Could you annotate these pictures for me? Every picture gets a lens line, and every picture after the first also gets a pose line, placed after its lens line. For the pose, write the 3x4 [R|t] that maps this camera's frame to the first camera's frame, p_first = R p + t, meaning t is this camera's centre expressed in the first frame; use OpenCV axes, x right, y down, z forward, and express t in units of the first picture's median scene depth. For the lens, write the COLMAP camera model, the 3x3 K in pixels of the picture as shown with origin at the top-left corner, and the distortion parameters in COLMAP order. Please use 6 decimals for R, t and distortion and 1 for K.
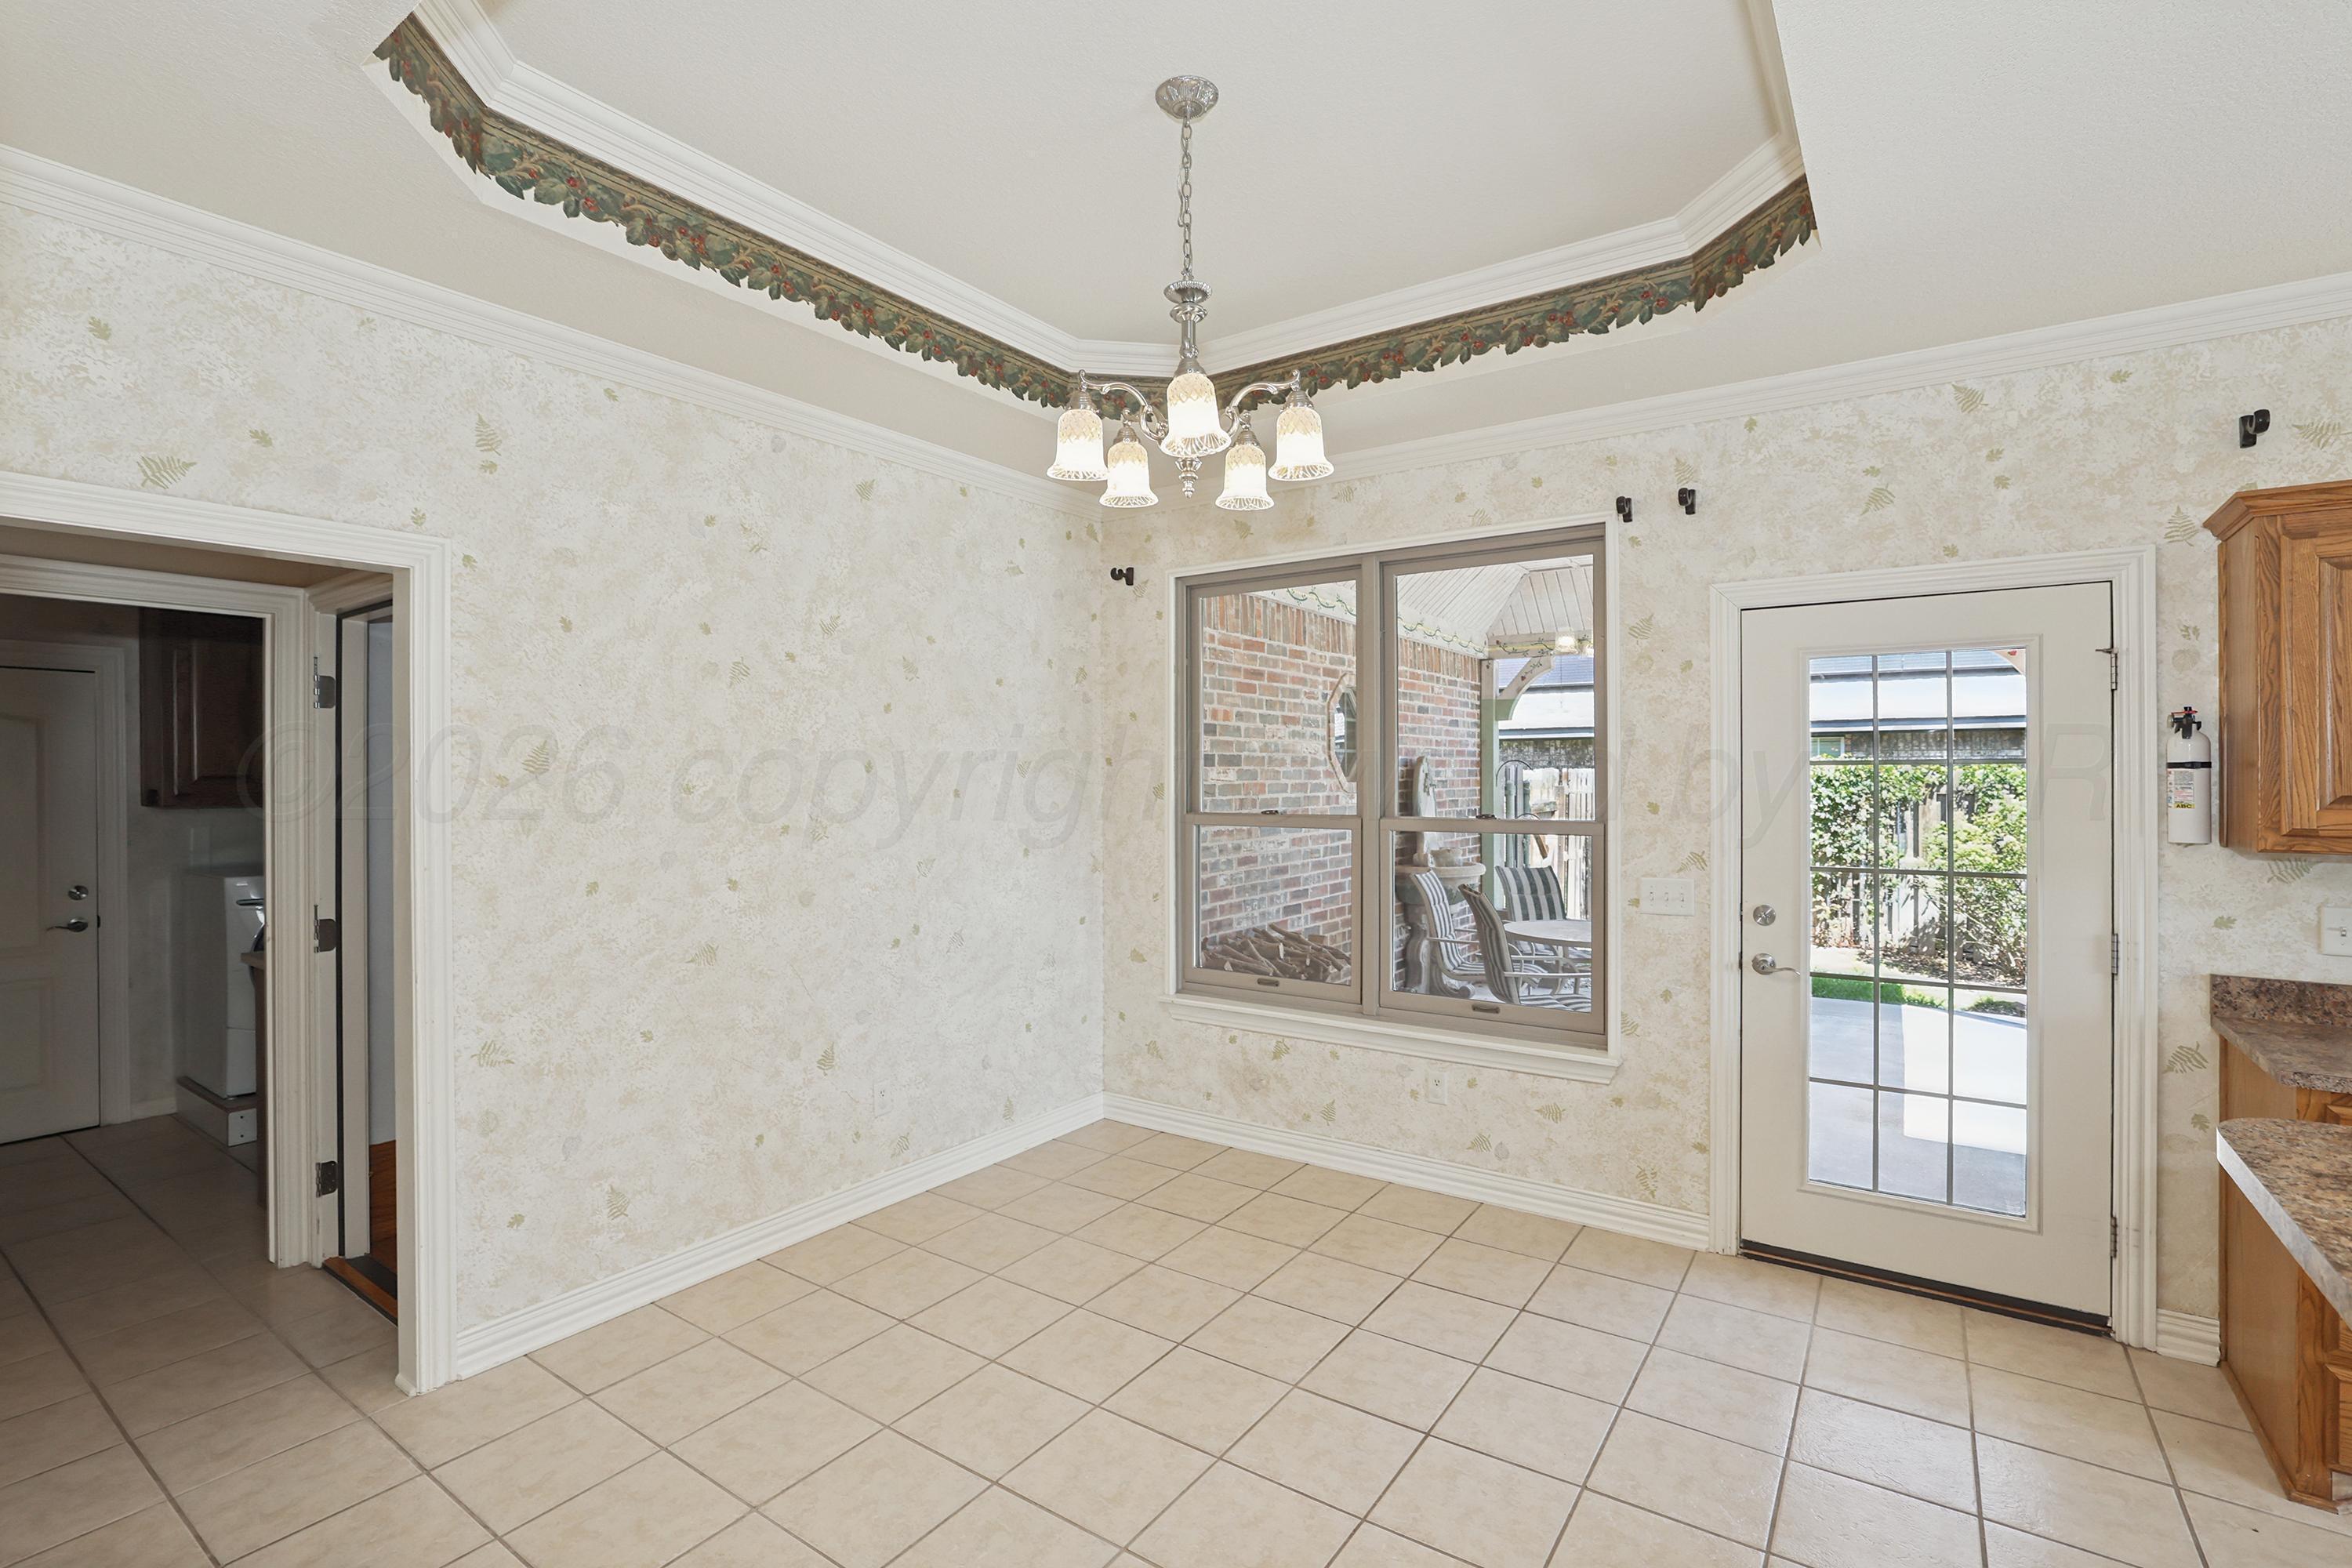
lens RADIAL K [[1078.7, 0, 1170.5], [0, 1078.7, 779.3], [0, 0, 1]] dist [-0.012271, 0.000711]
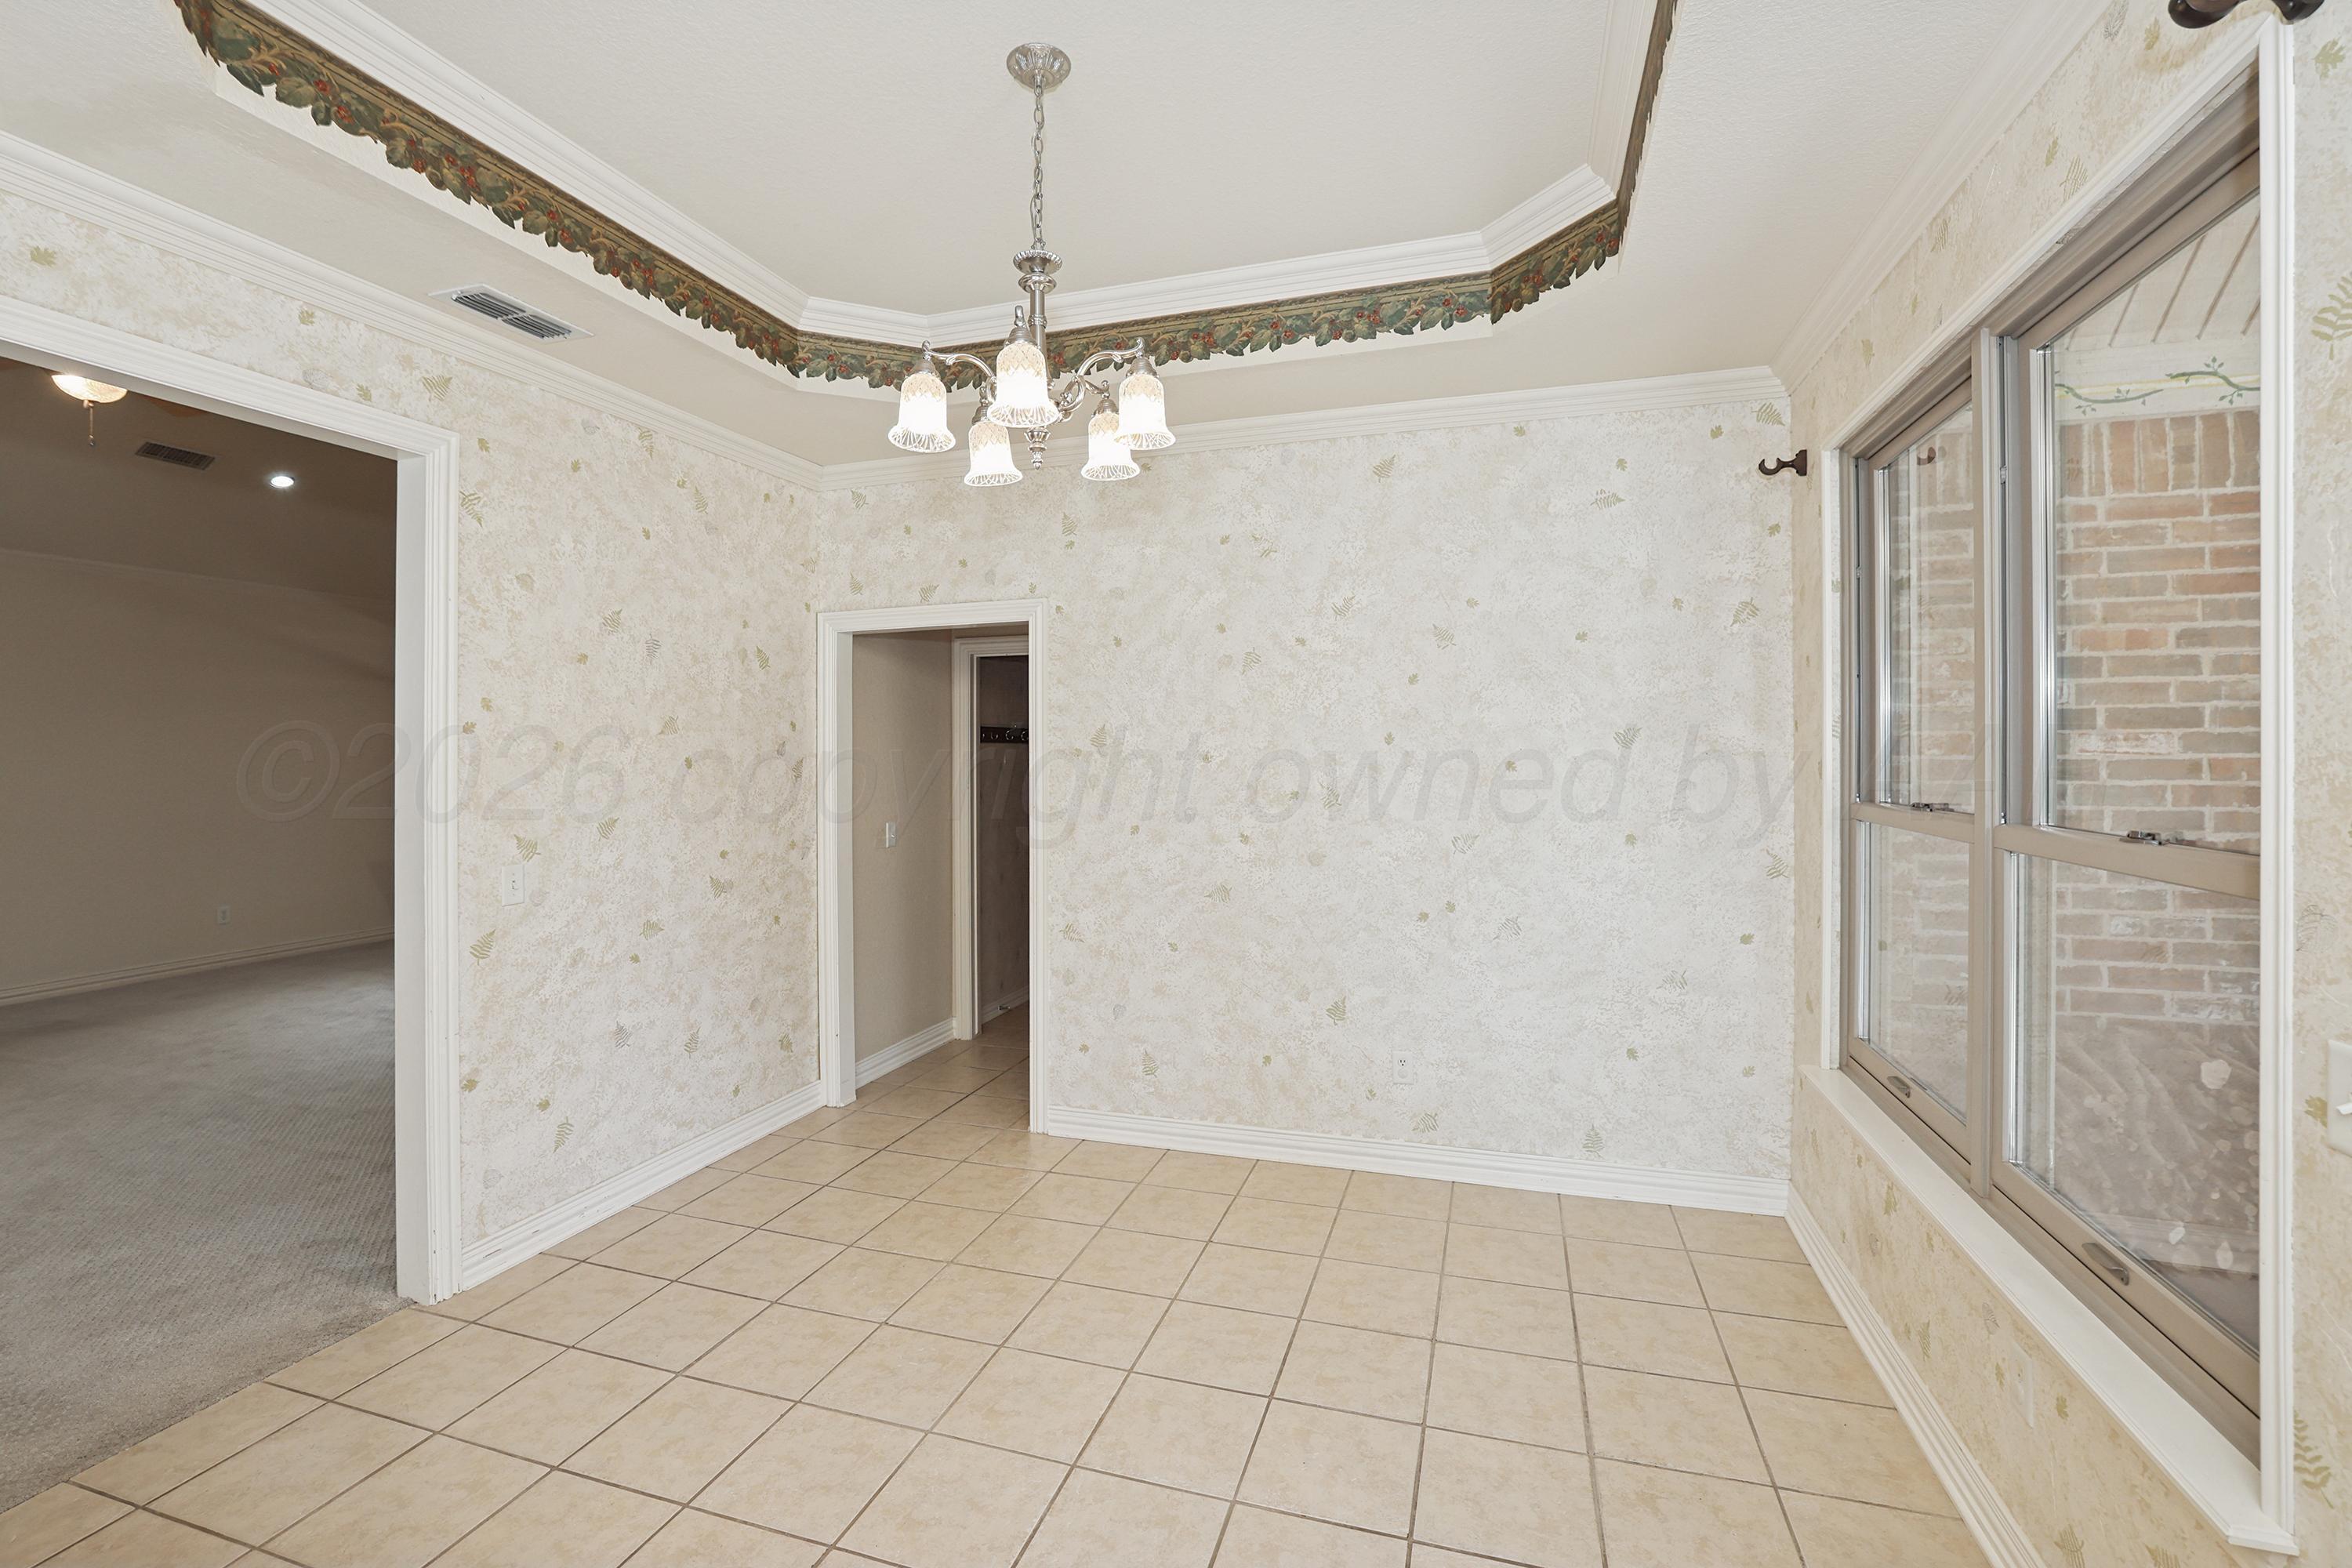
lens RADIAL K [[1043.6, 0, 1172.3], [0, 1043.6, 740.8], [0, 0, 1]] dist [-0.039237, 0.016759]
pose [[0.311402, -0.003345, -0.950272, 0.636832], [0.002529, 0.999993, -0.002691, -0.007801], [0.950275, -0.001566, 0.311409, 0.534225]]
